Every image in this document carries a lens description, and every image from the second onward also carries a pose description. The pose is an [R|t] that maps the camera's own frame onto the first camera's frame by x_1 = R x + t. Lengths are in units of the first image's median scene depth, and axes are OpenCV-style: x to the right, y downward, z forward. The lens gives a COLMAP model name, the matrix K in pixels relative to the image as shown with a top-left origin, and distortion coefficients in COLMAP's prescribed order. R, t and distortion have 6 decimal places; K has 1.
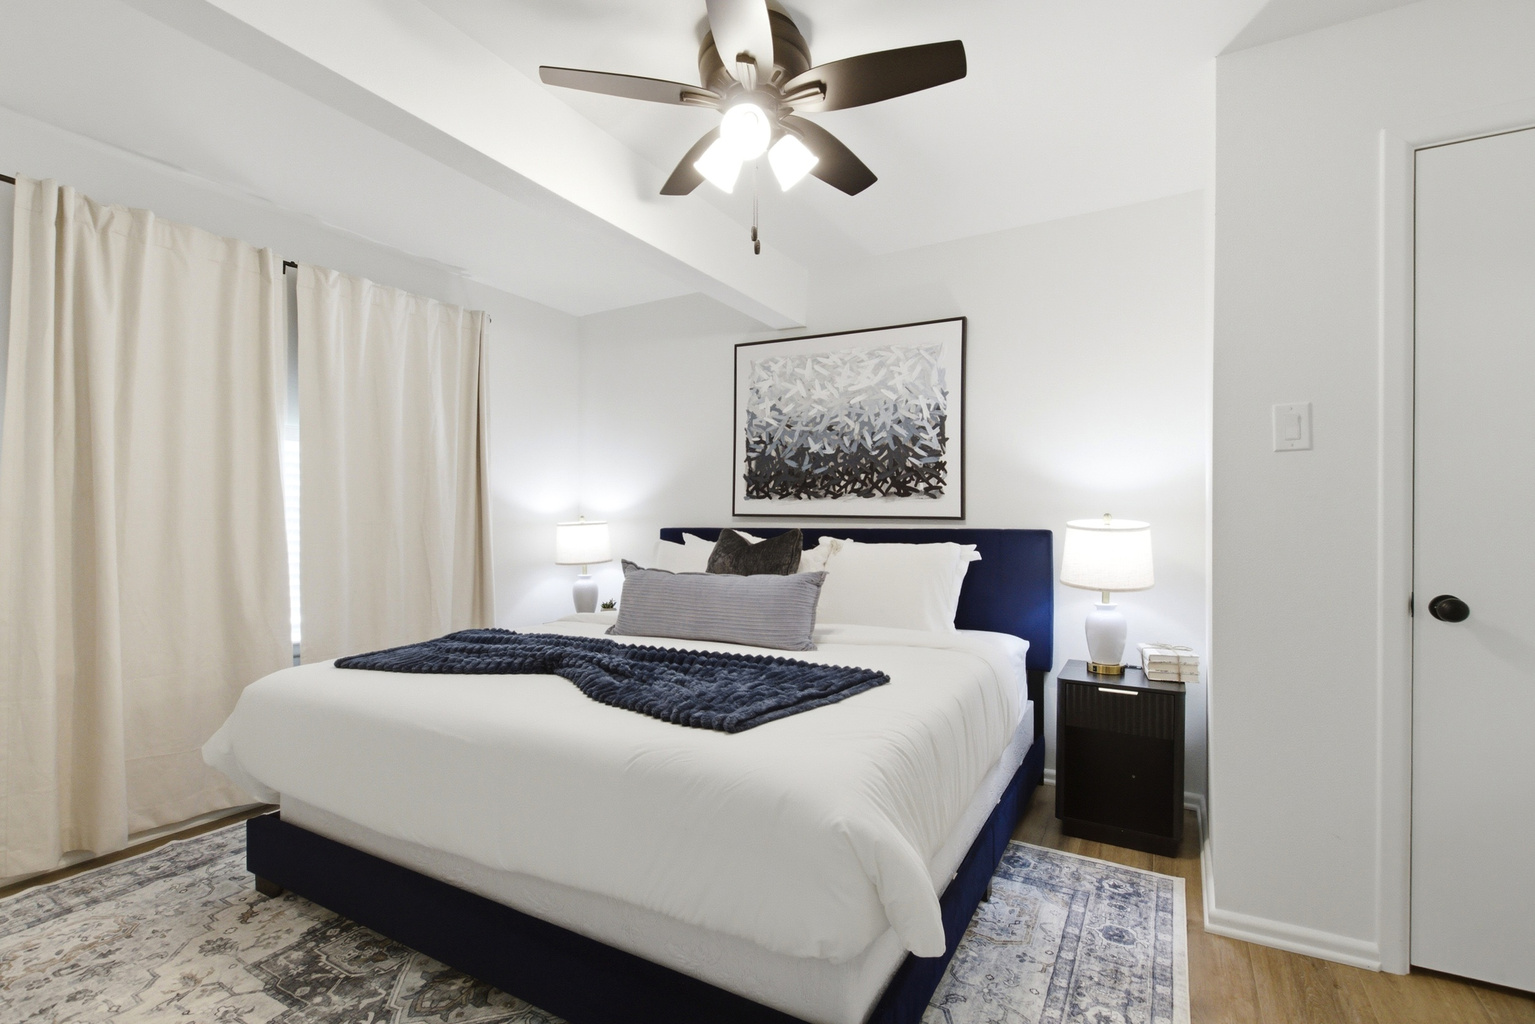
lens RADIAL K [[706.2, 0, 767.5], [0, 706.2, 512.0], [0, 0, 1]] dist [-0.001301, -0.000955]
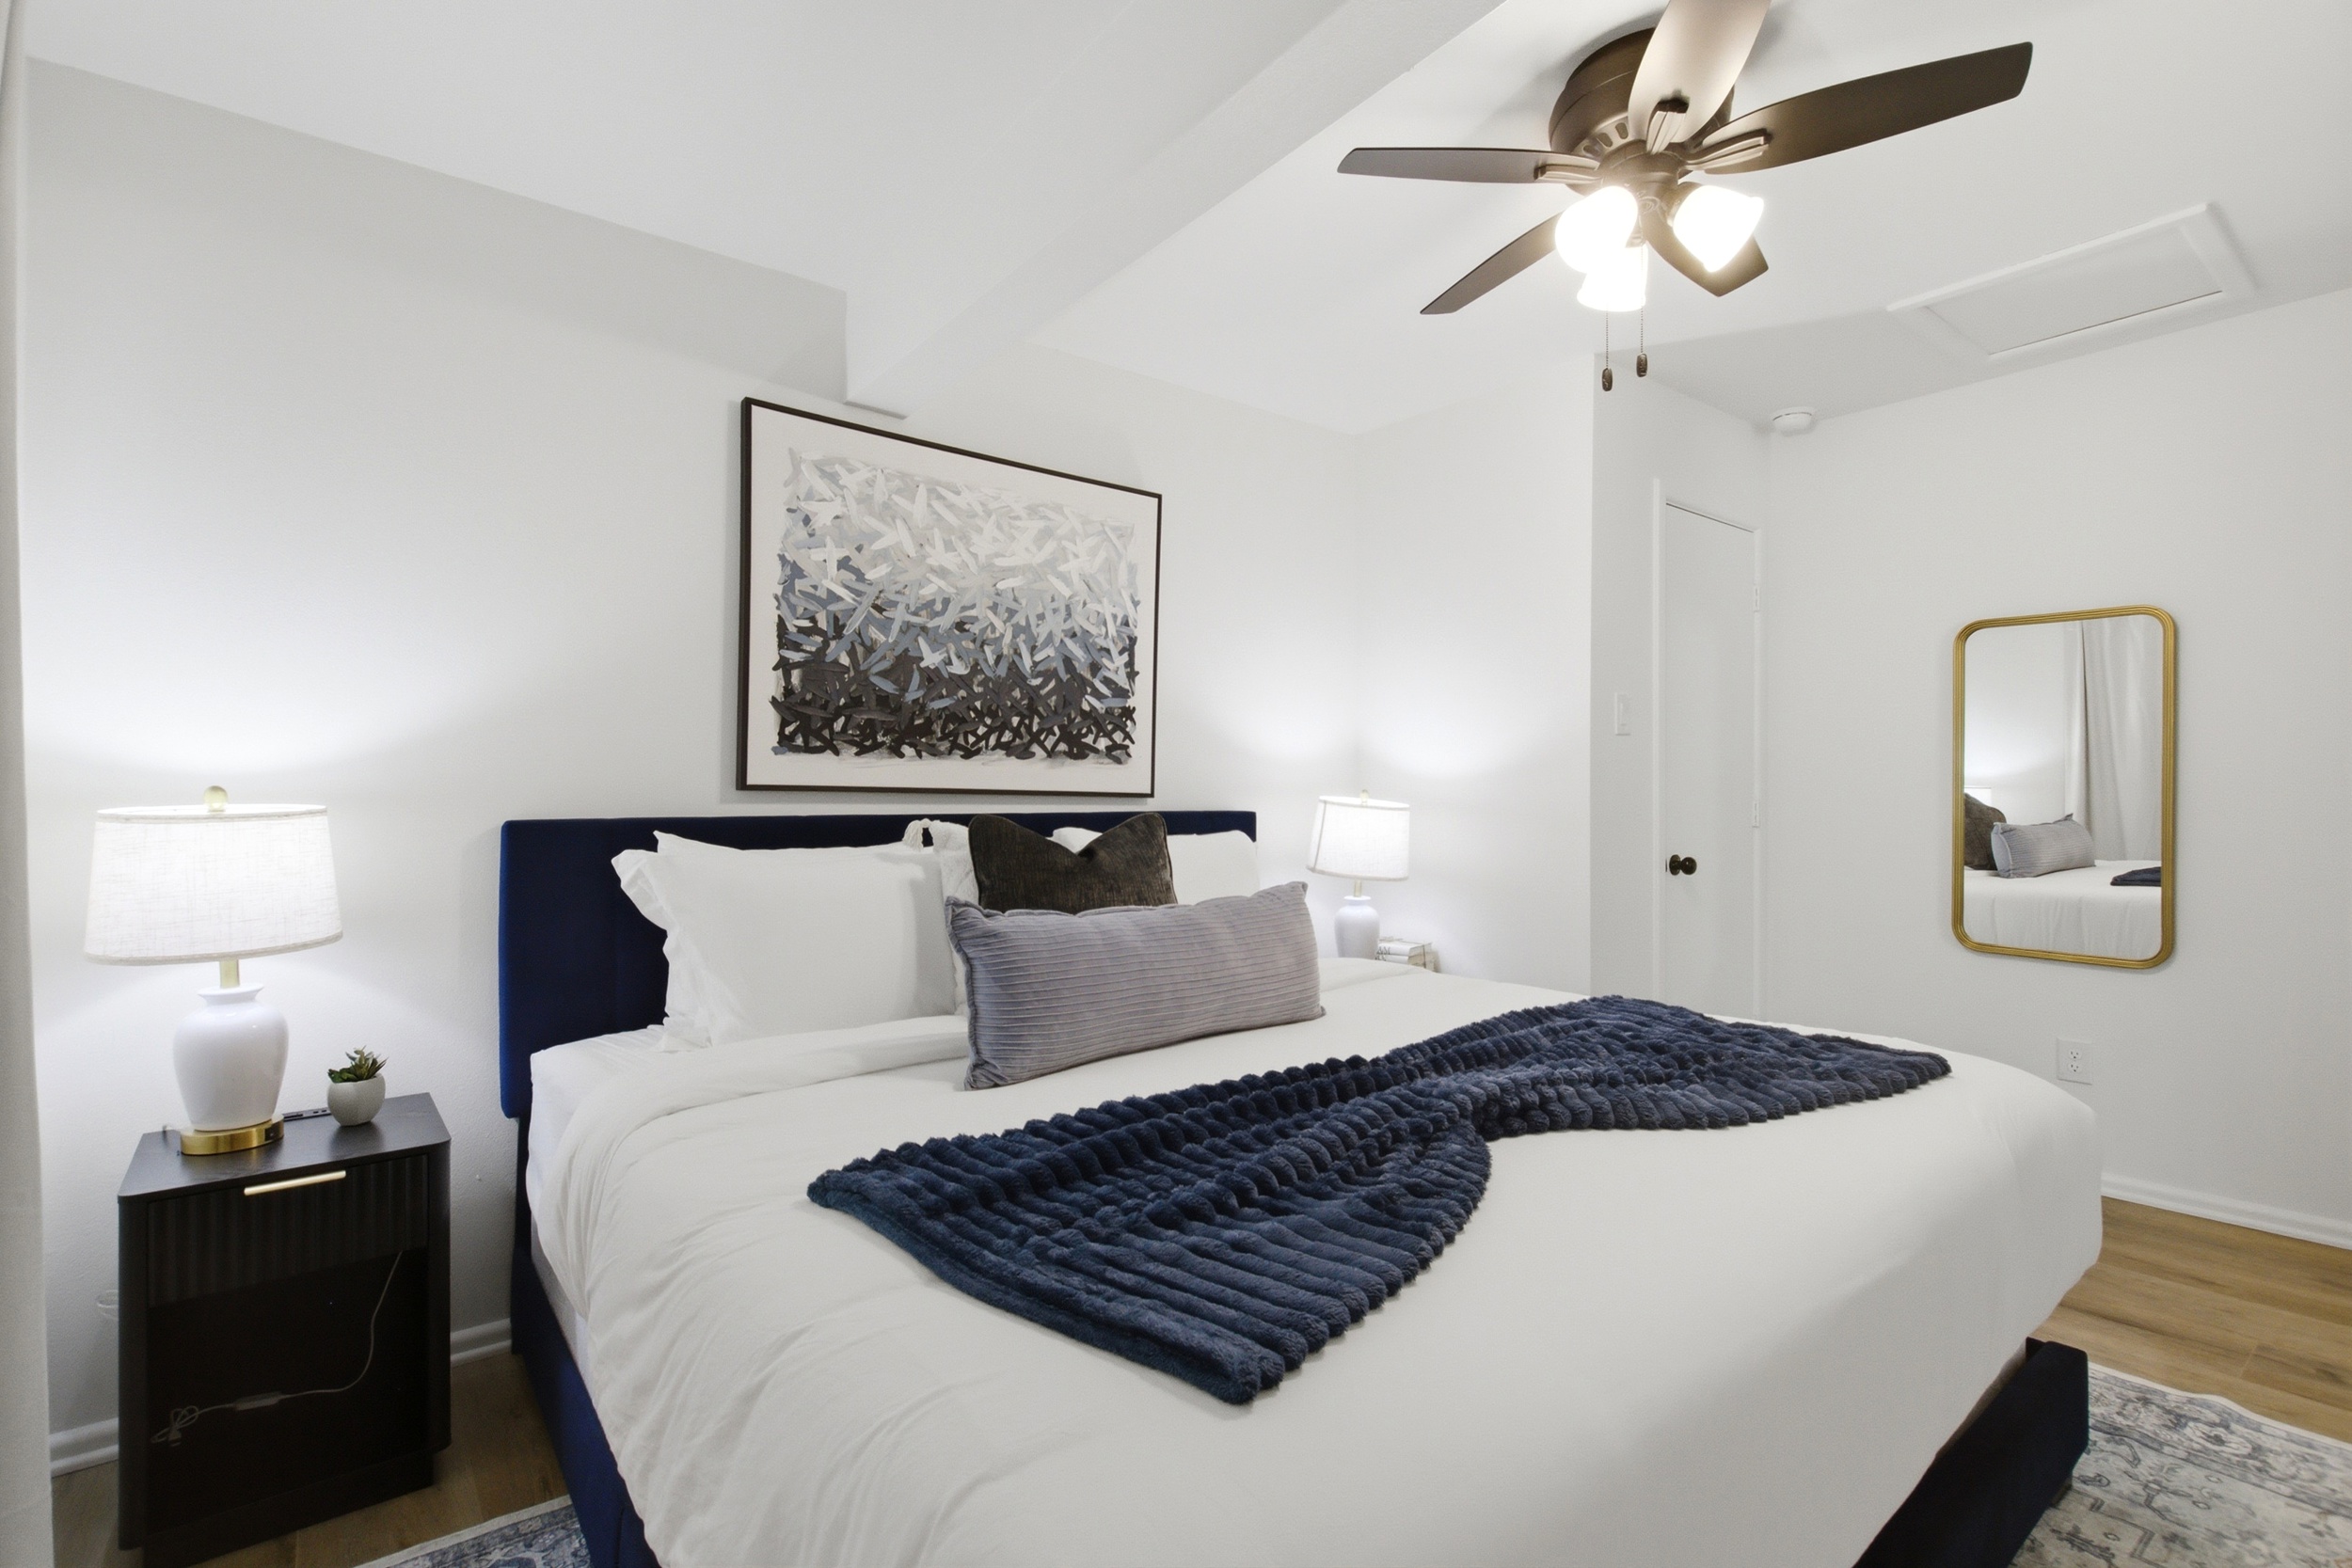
lens RADIAL K [[1082.0, 0, 1176.0], [0, 1082.0, 784.0], [0, 0, 1]] dist [-0.001301, -0.000955]
pose [[0.389729, 0.005269, 0.920914, -0.609437], [-0.008901, 0.999958, -0.001954, 0.000867], [-0.920886, -0.007436, 0.389760, 0.536661]]
